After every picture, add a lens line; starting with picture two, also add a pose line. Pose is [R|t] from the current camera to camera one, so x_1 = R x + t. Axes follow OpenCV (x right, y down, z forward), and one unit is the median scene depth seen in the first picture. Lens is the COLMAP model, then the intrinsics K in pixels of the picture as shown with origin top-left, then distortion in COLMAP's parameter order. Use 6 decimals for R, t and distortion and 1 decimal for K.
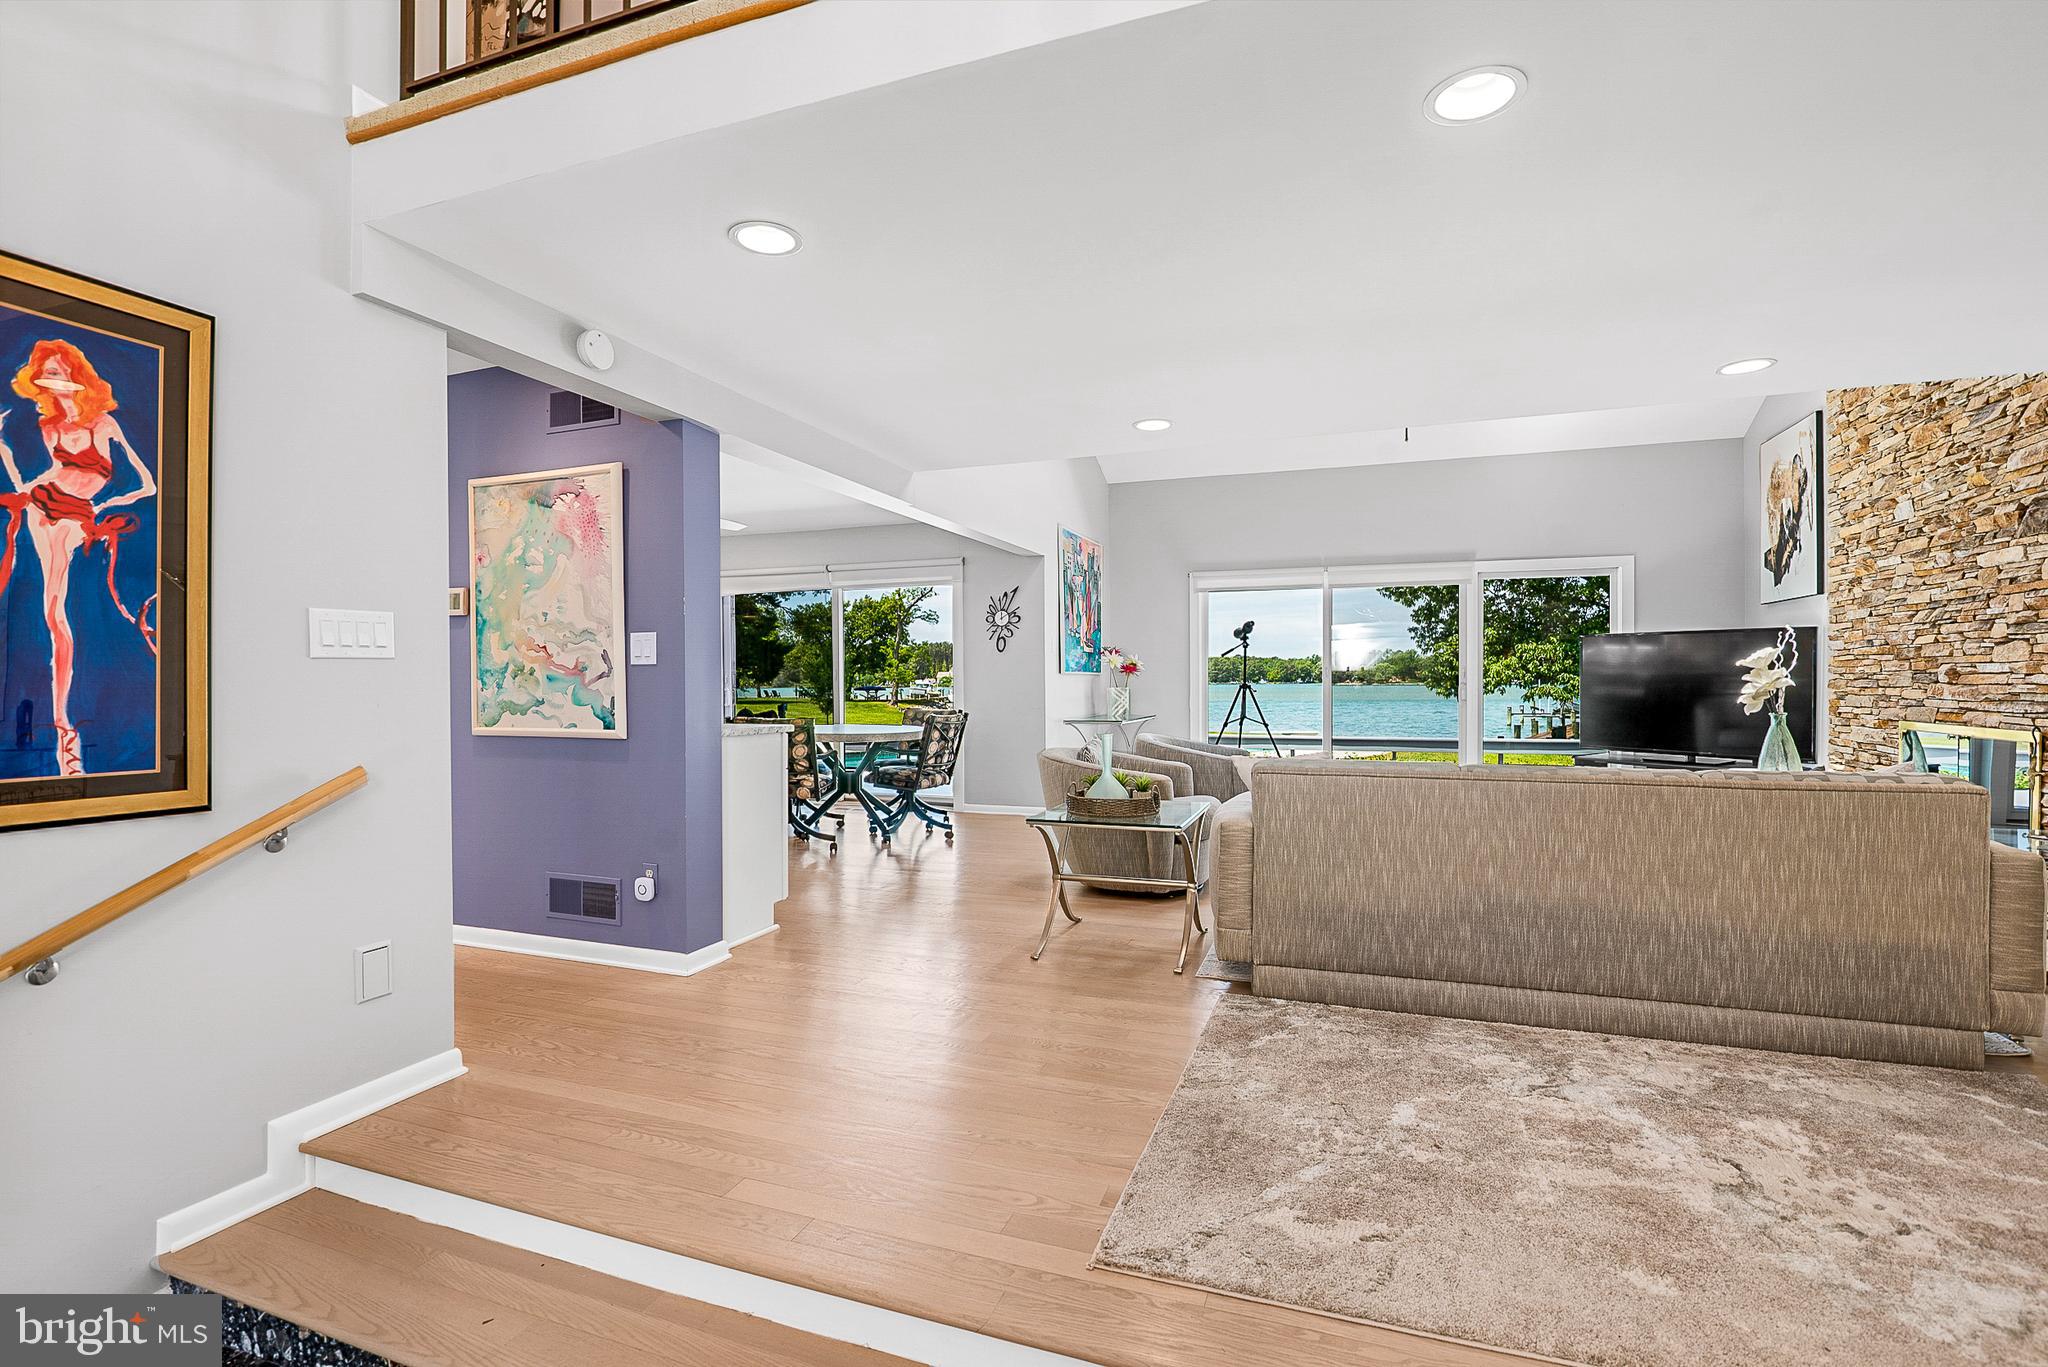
lens RADIAL K [[935.5, 0, 1023.3], [0, 935.5, 688.4], [0, 0, 1]] dist [-0.020657, 0.001607]
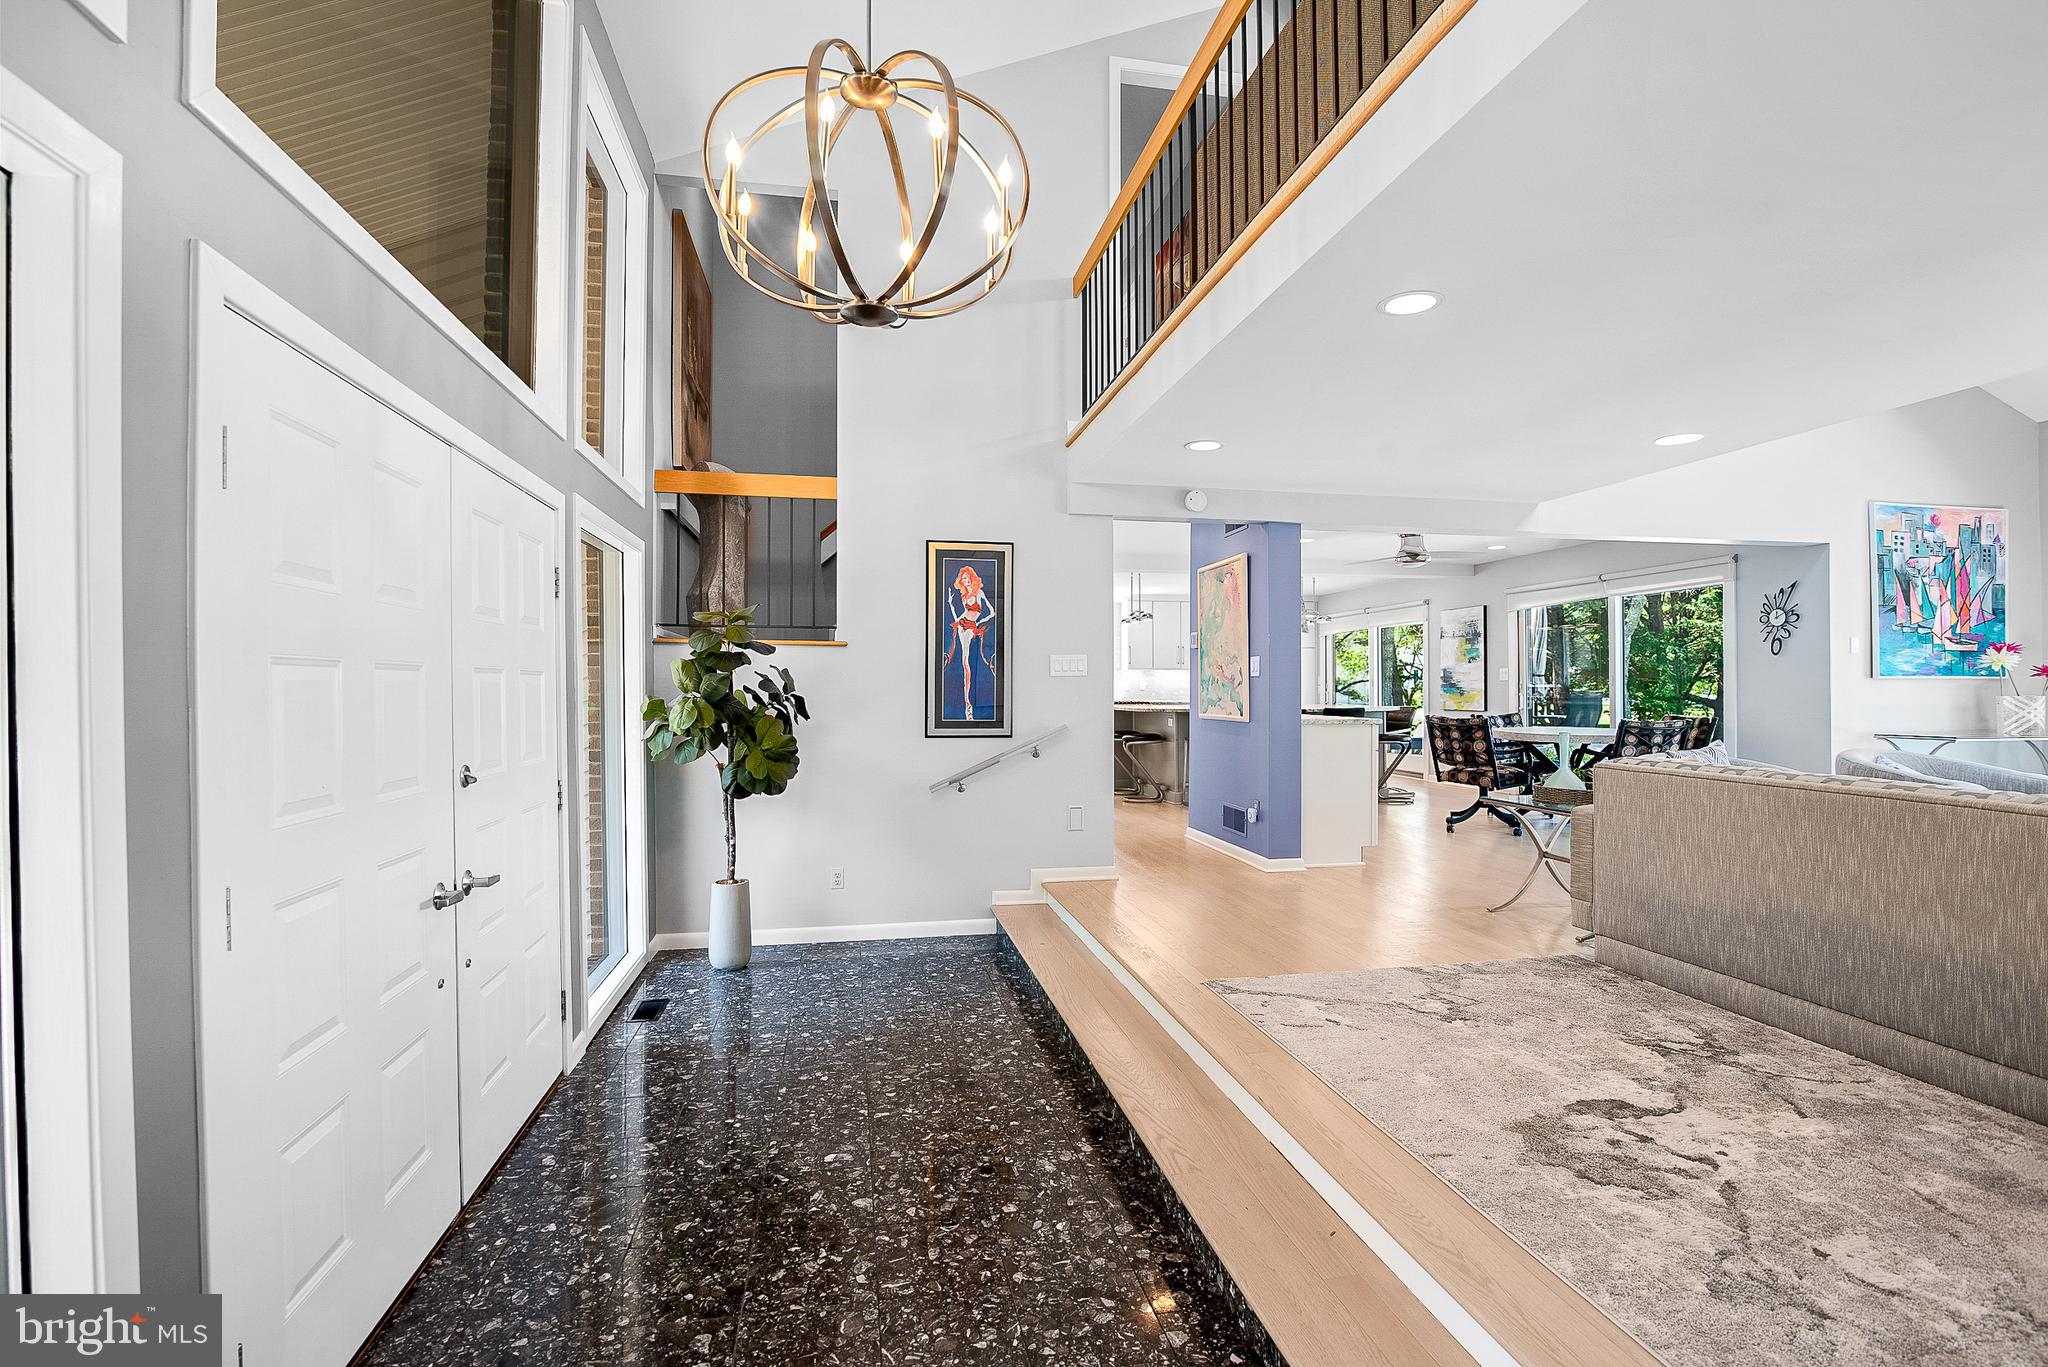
lens RADIAL K [[935.5, 0, 1024.4], [0, 935.5, 687.2], [0, 0, 1]] dist [-0.020657, 0.001607]
pose [[0.515778, 0.001730, -0.856721, 0.862339], [-0.007599, 0.999968, -0.002556, 0.000450], [0.856689, 0.007828, 0.515774, -0.193818]]
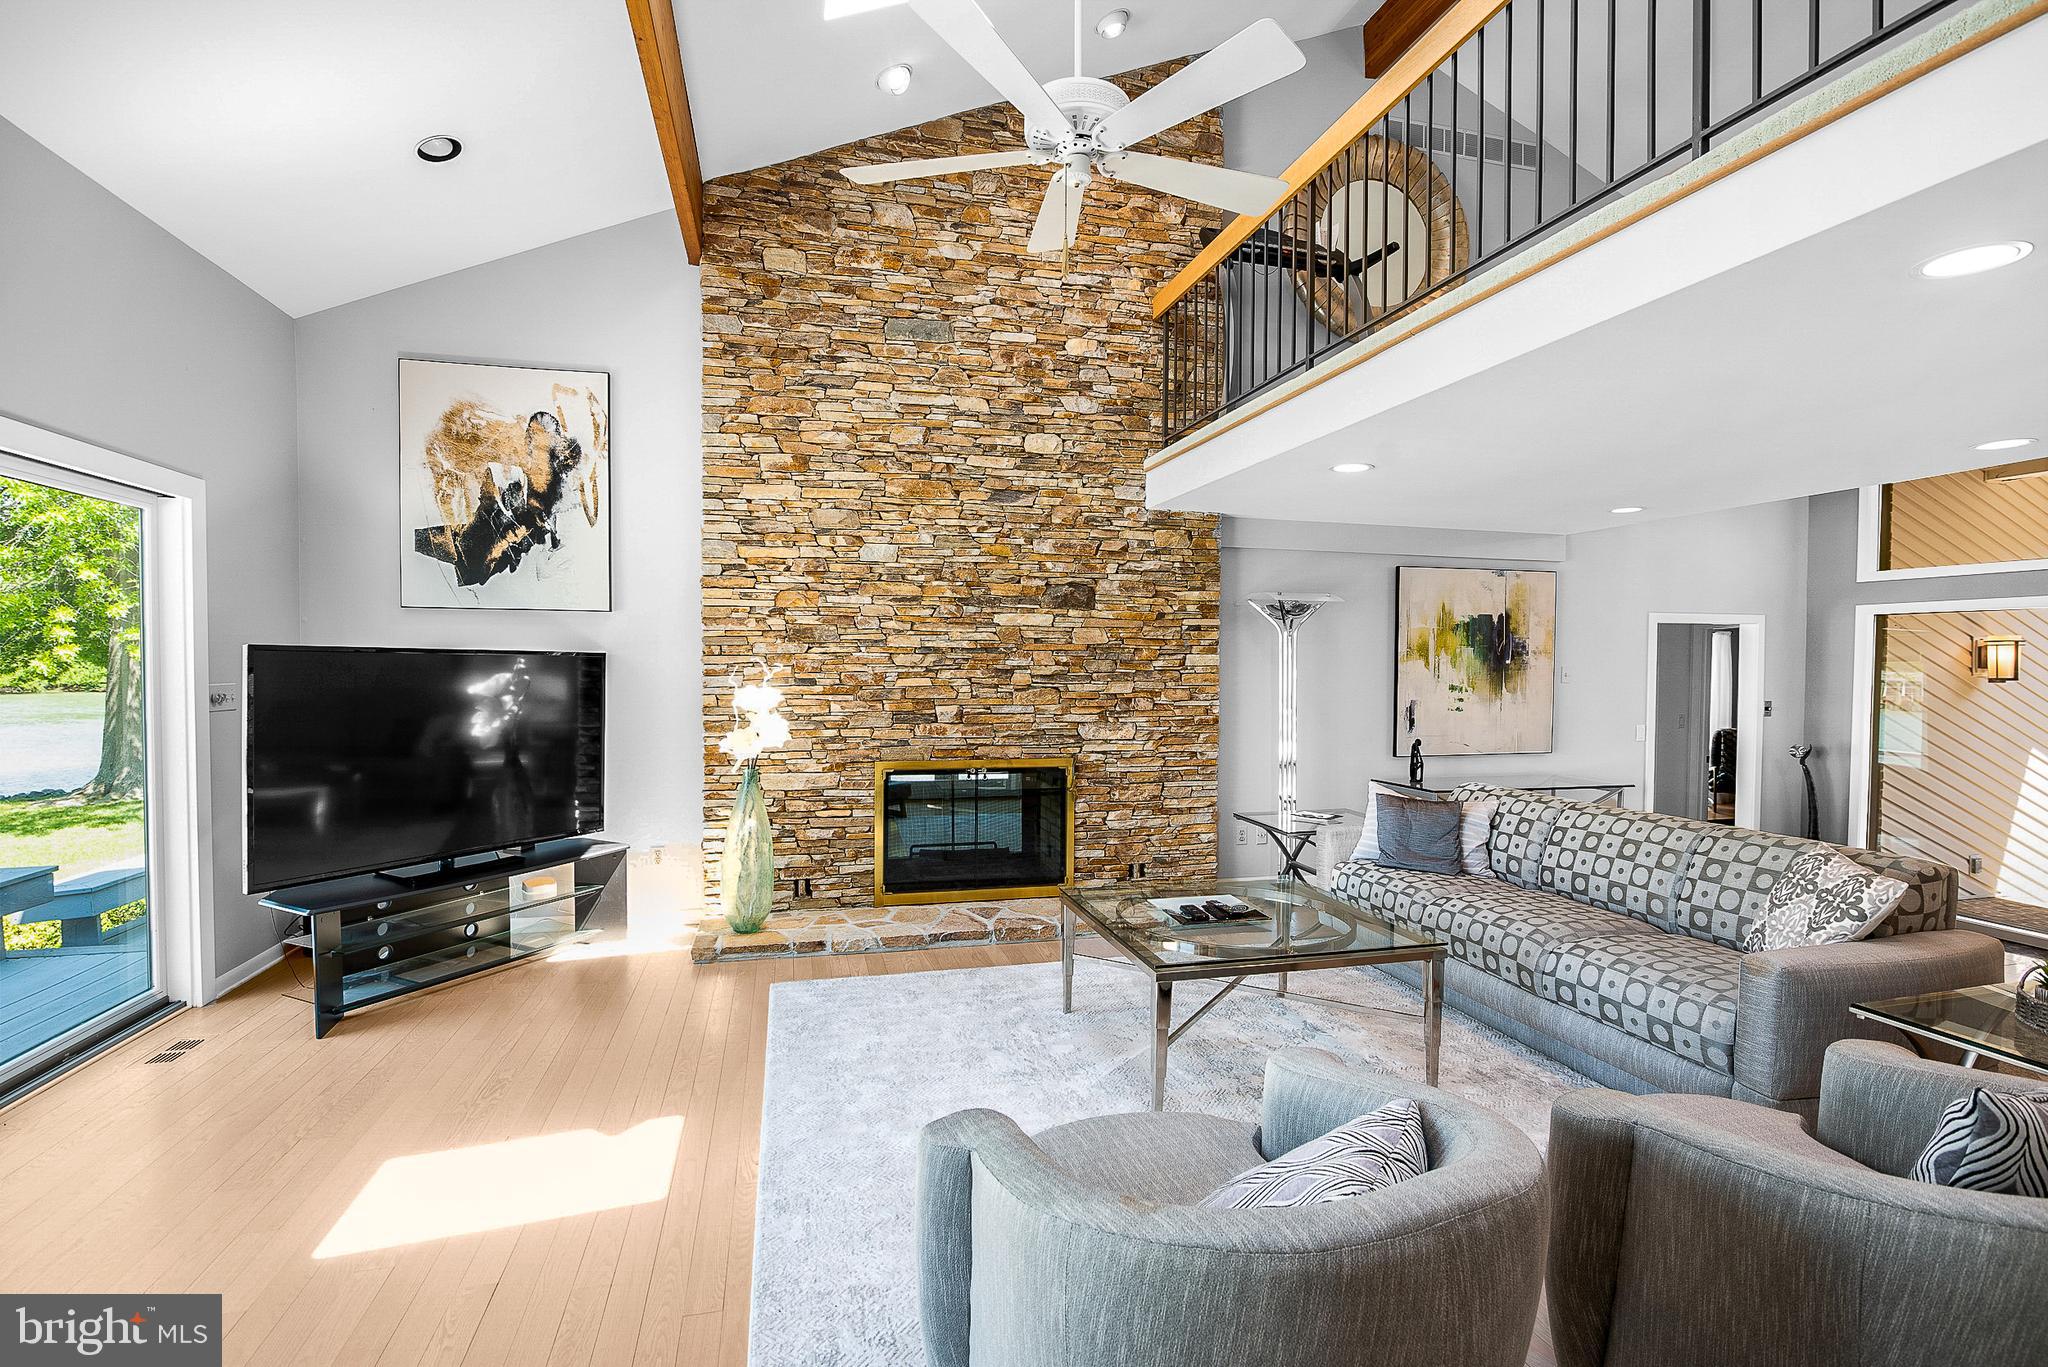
lens RADIAL K [[935.5, 0, 1026.1], [0, 935.5, 688.2], [0, 0, 1]] dist [-0.020657, 0.001607]
pose [[-0.568307, -0.022262, 0.822515, 0.035313], [0.003278, 0.999565, 0.029318, -0.113730], [-0.822810, 0.019358, -0.567987, 2.209693]]
